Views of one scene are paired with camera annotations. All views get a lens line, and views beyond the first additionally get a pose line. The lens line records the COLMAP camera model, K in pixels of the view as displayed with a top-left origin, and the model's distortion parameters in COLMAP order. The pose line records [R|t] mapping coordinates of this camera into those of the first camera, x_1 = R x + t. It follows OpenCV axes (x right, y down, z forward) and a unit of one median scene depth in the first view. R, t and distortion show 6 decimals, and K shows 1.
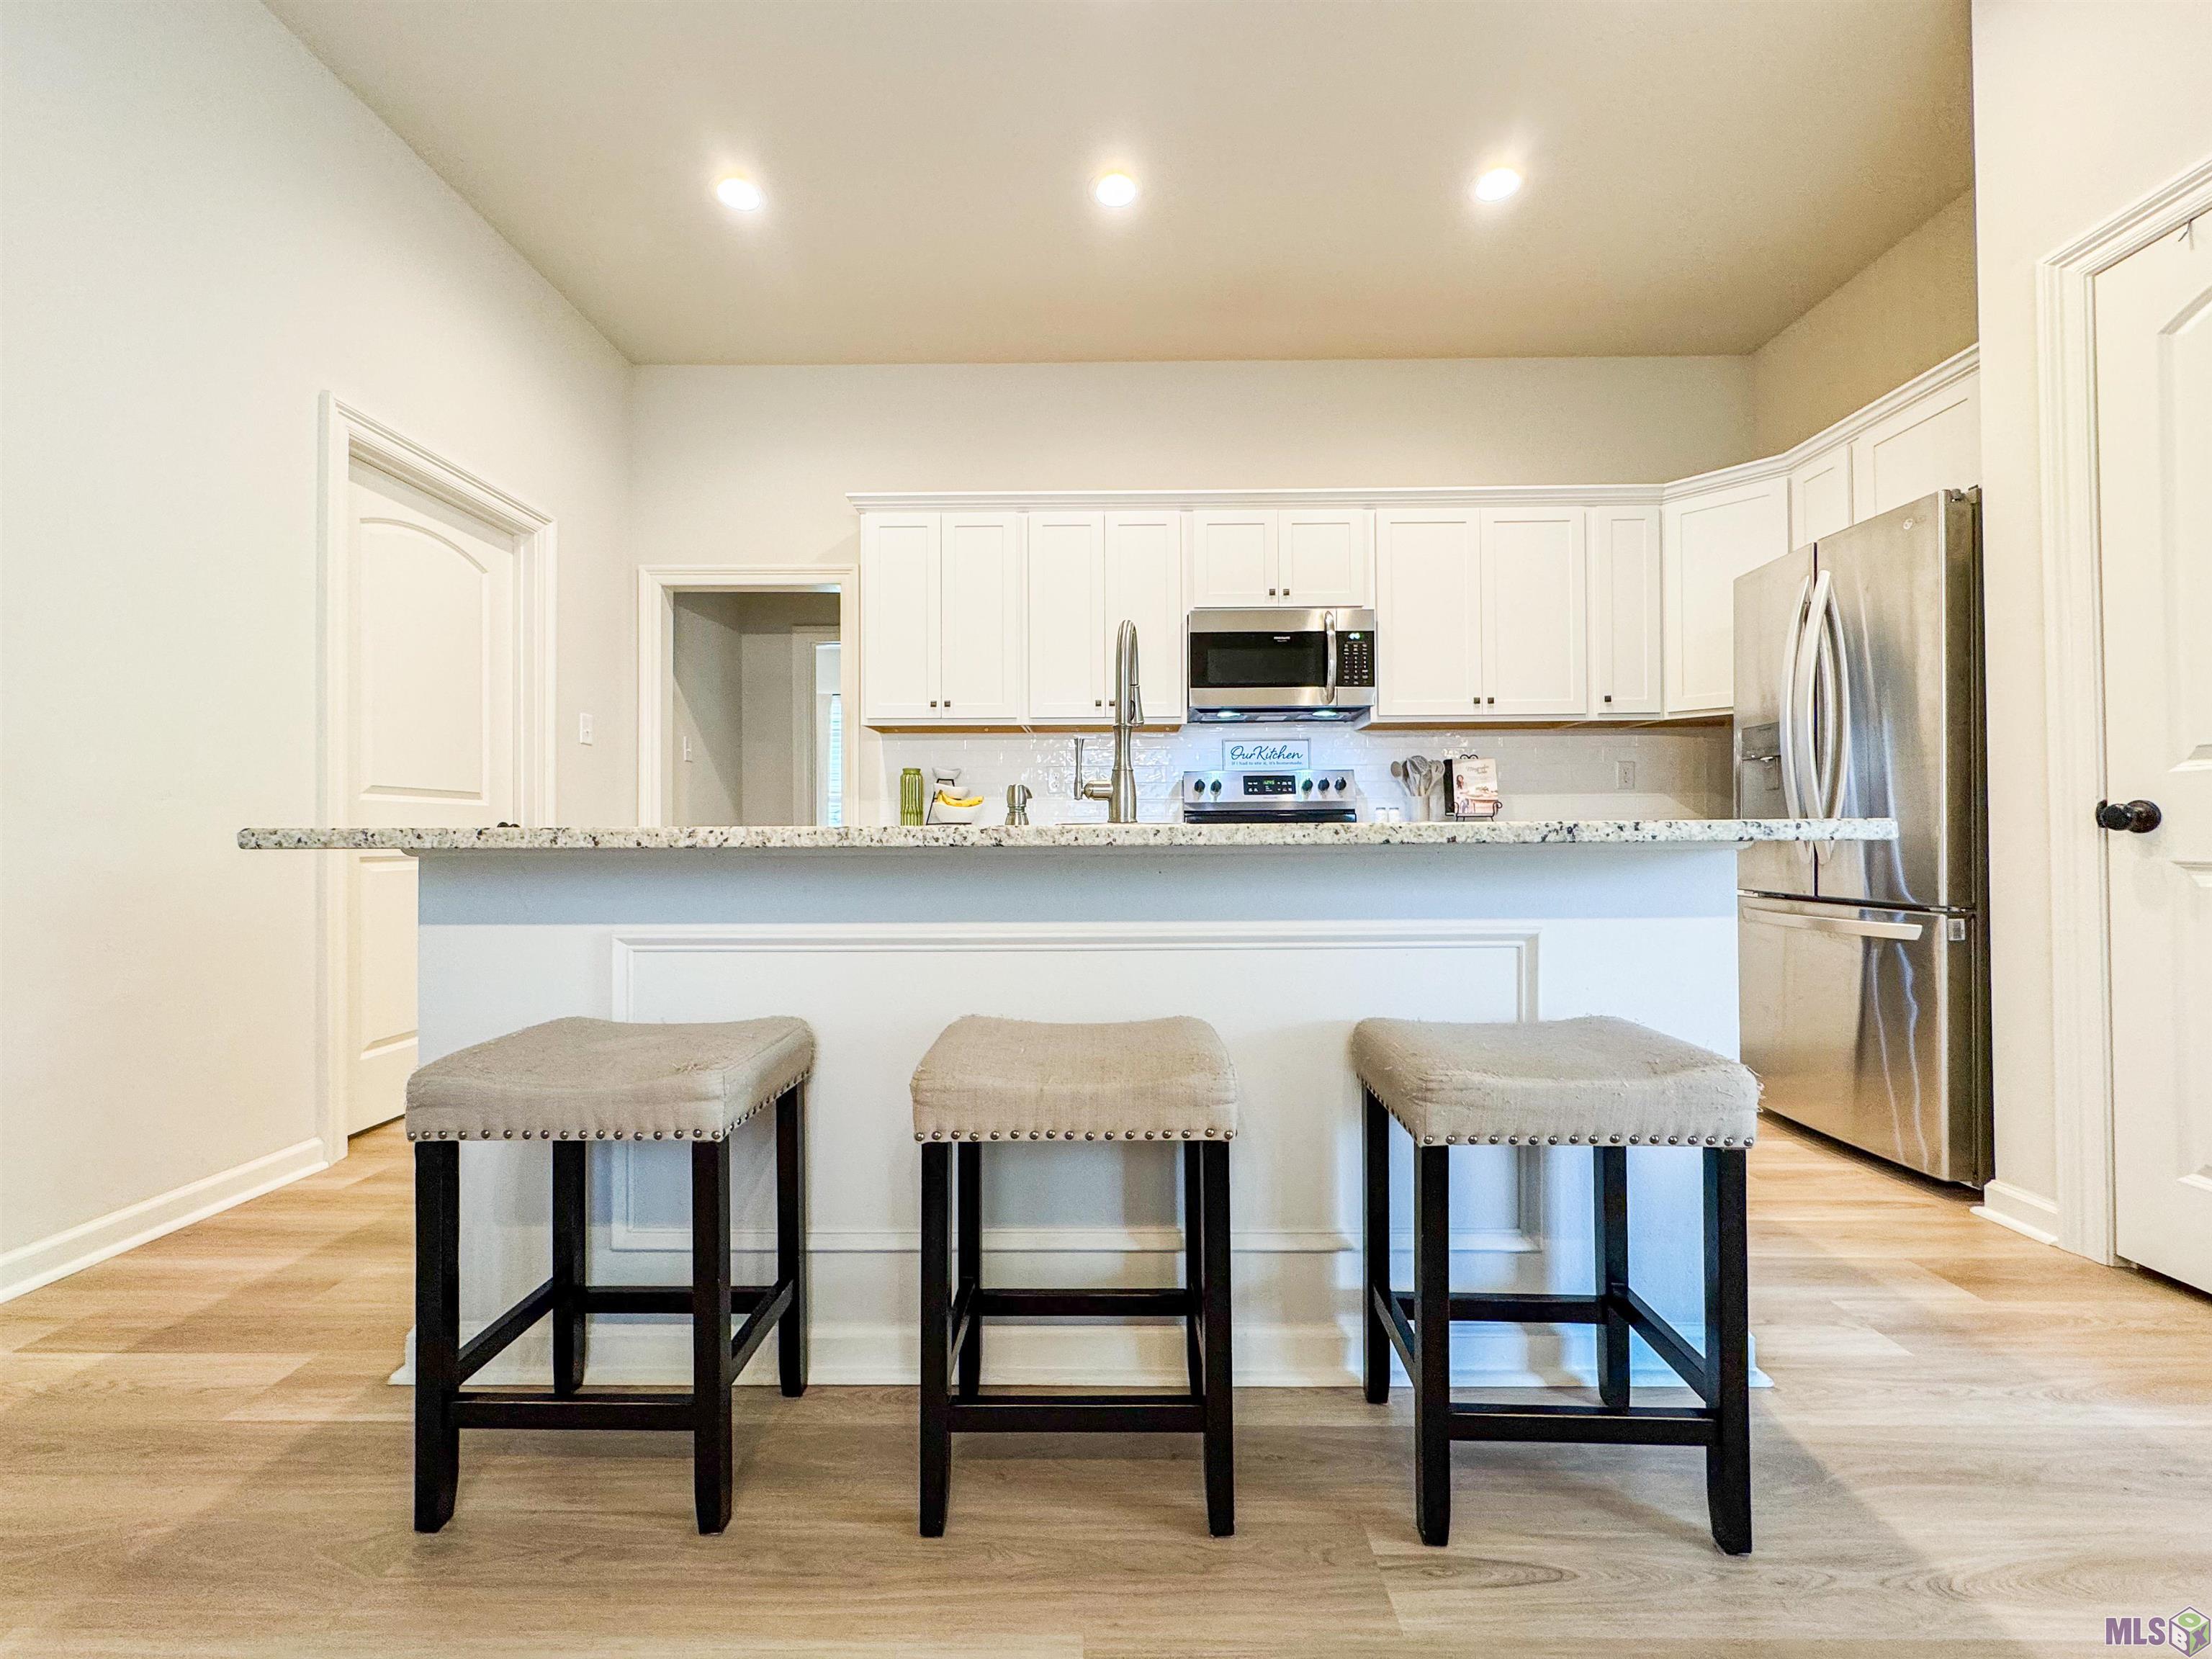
lens RADIAL K [[887.6, 0, 1106.0], [0, 887.6, 829.5], [0, 0, 1]] dist [-0.000609, -0.000032]
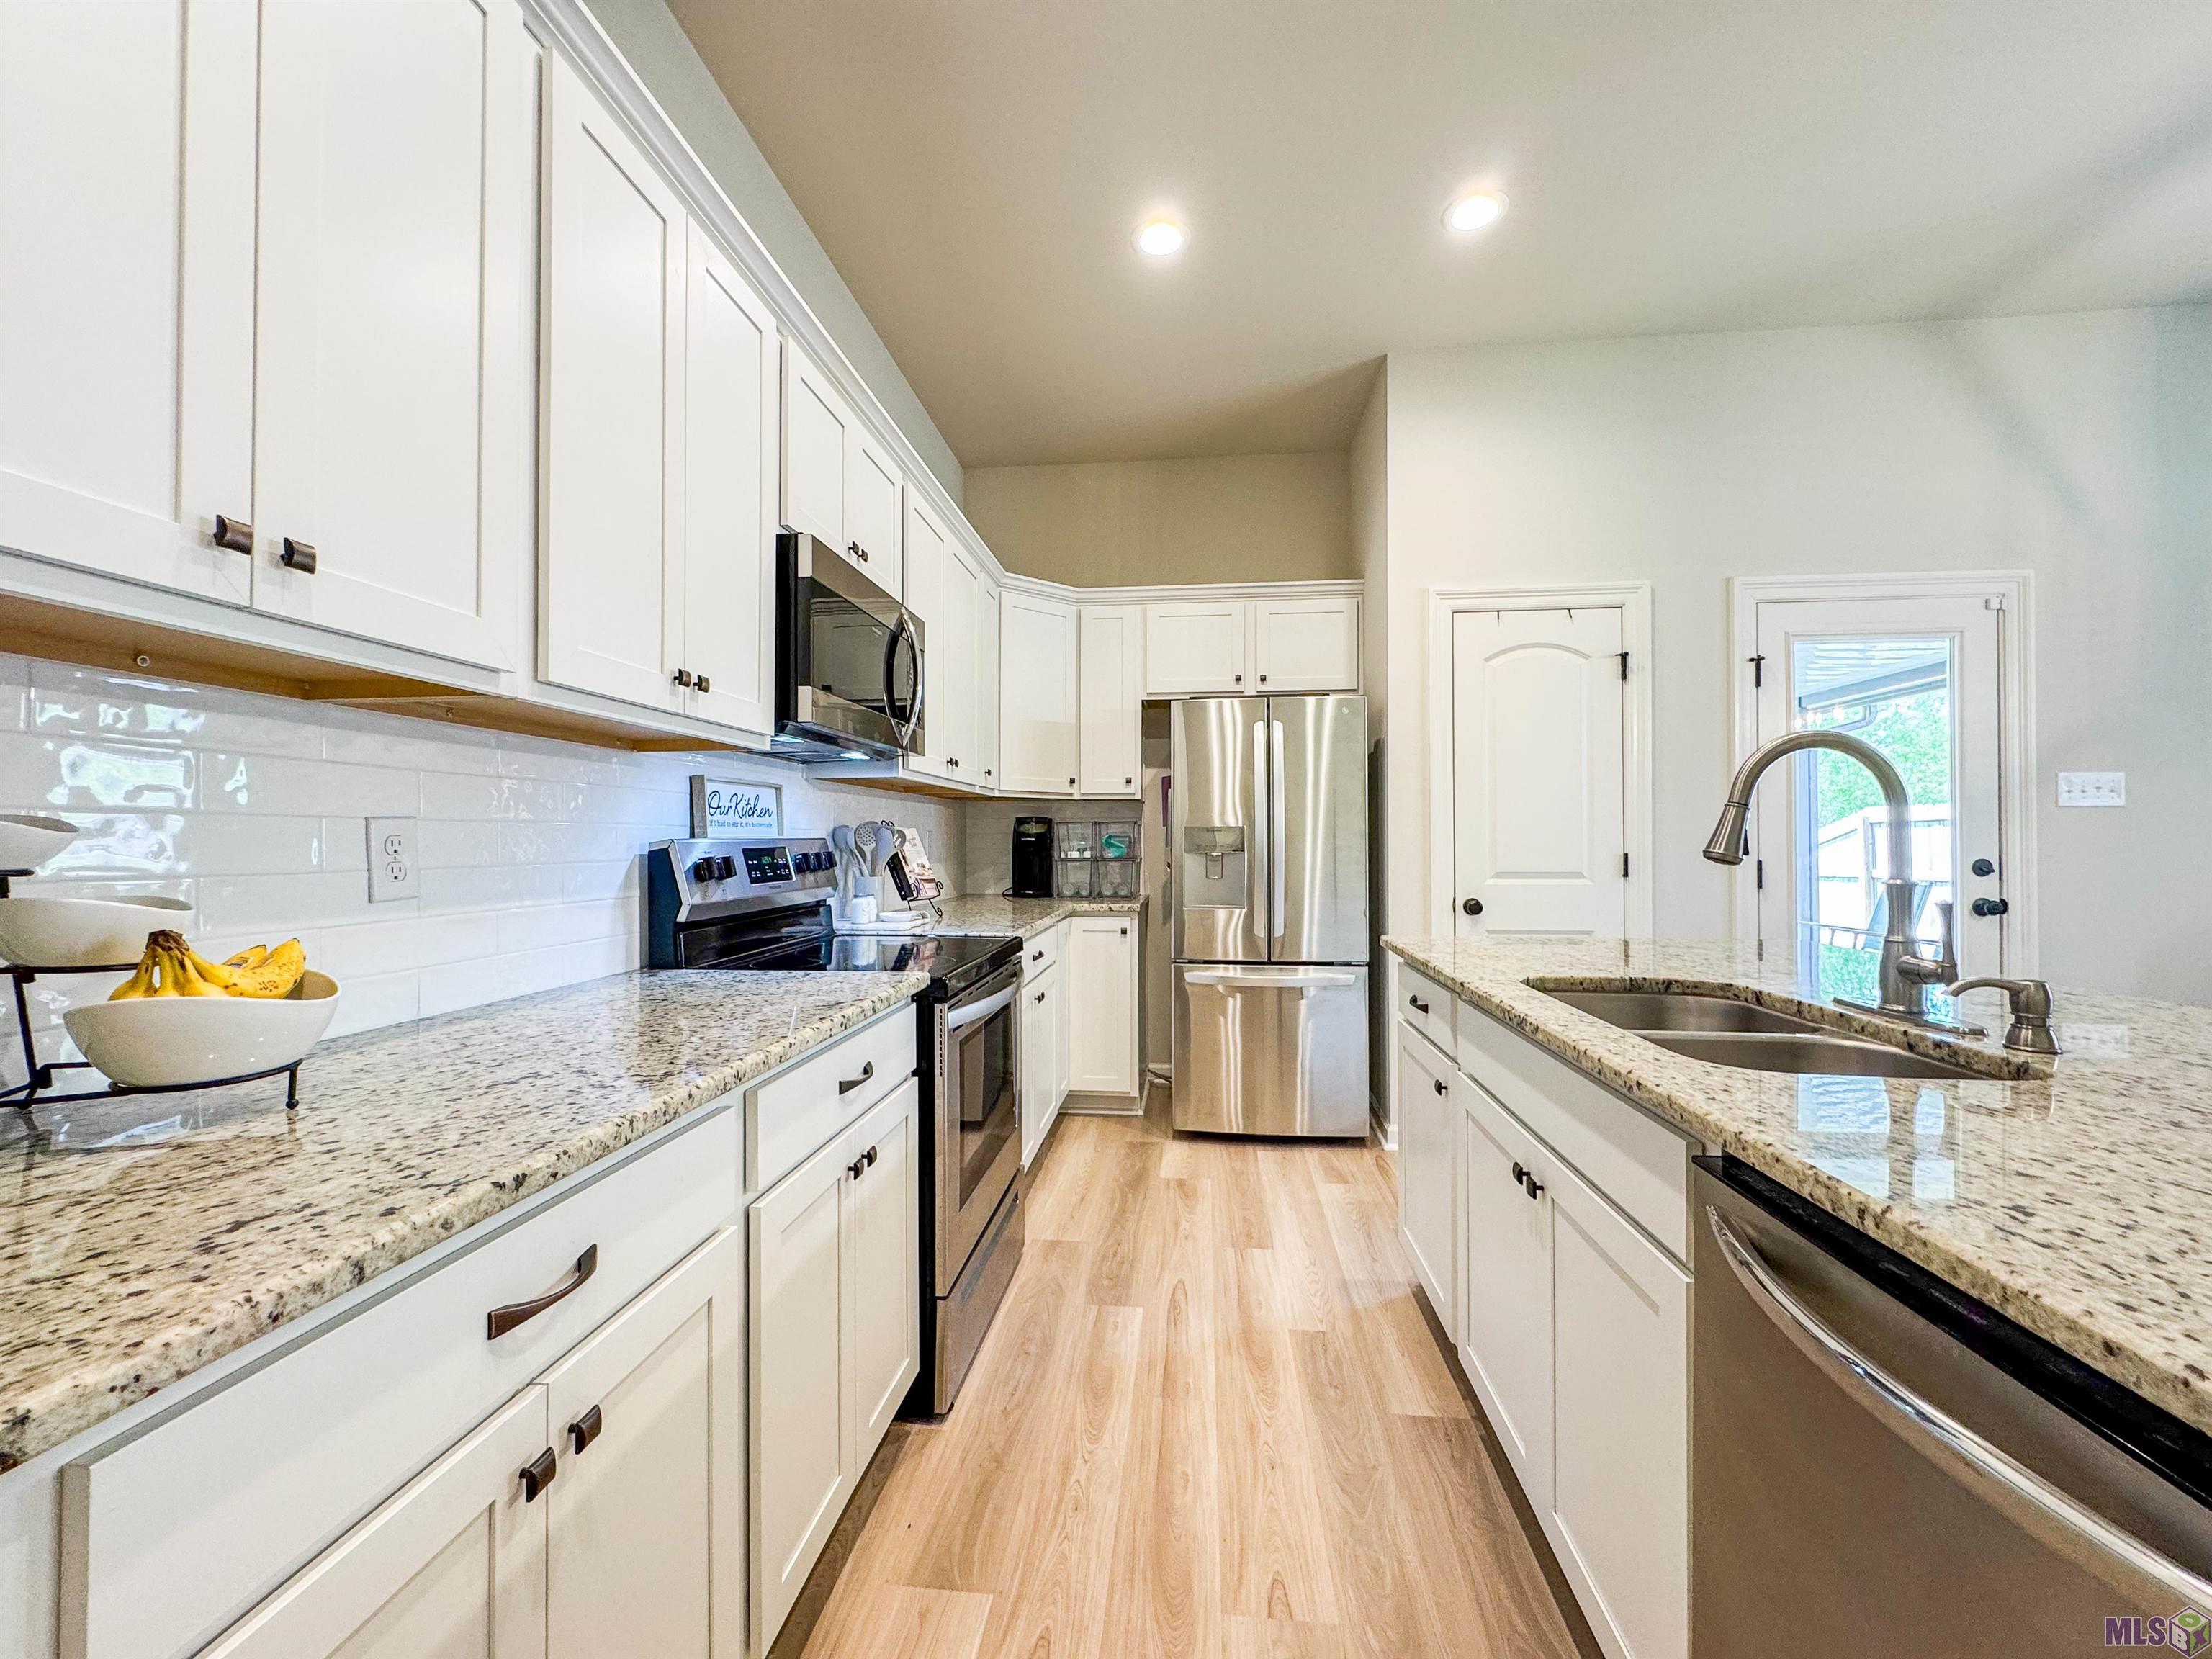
lens RADIAL K [[887.6, 0, 1106.0], [0, 887.6, 829.5], [0, 0, 1]] dist [-0.000609, -0.000032]
pose [[0.087506, 0.017259, 0.996015, -0.563680], [-0.006716, 0.999837, -0.016735, -0.099796], [-0.996141, -0.005225, 0.087607, 1.124302]]
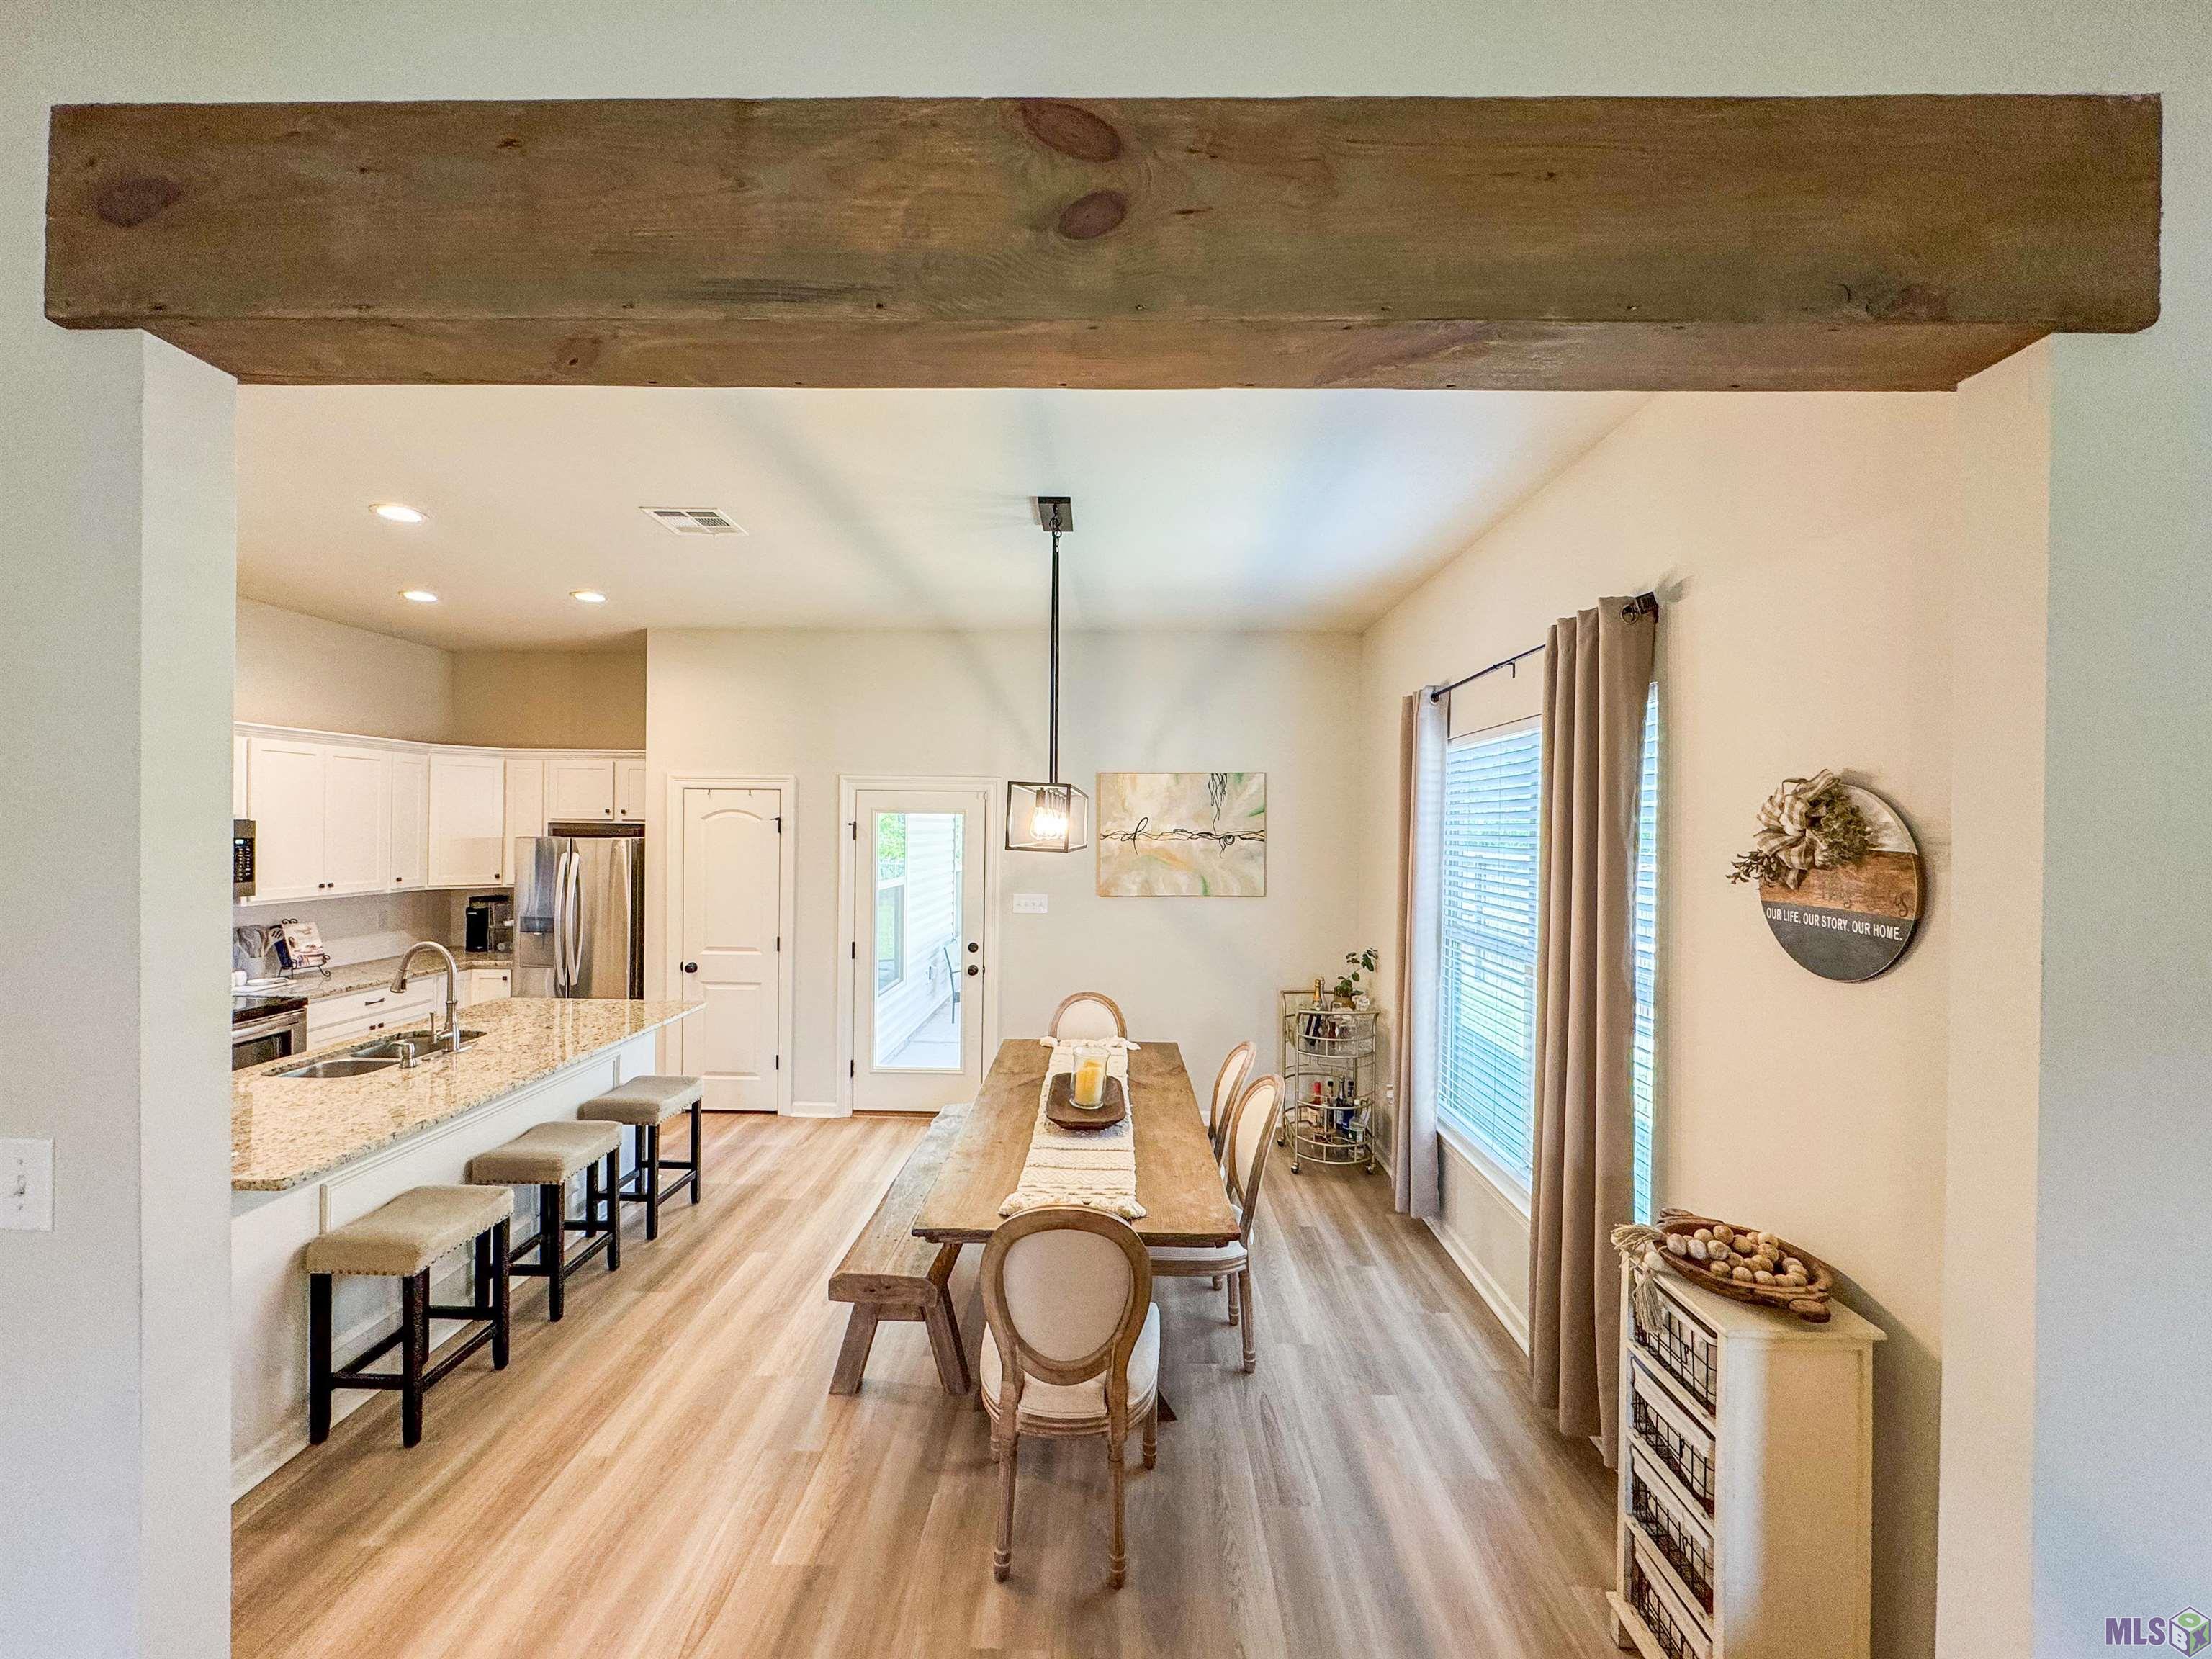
lens RADIAL K [[887.6, 0, 1106.0], [0, 887.6, 829.5], [0, 0, 1]] dist [-0.000609, -0.000032]
pose [[0.003321, 0.001179, 0.999994, -1.386893], [-0.019329, 0.999813, -0.001115, -0.369495], [-0.999808, -0.019325, 0.003343, -0.336446]]
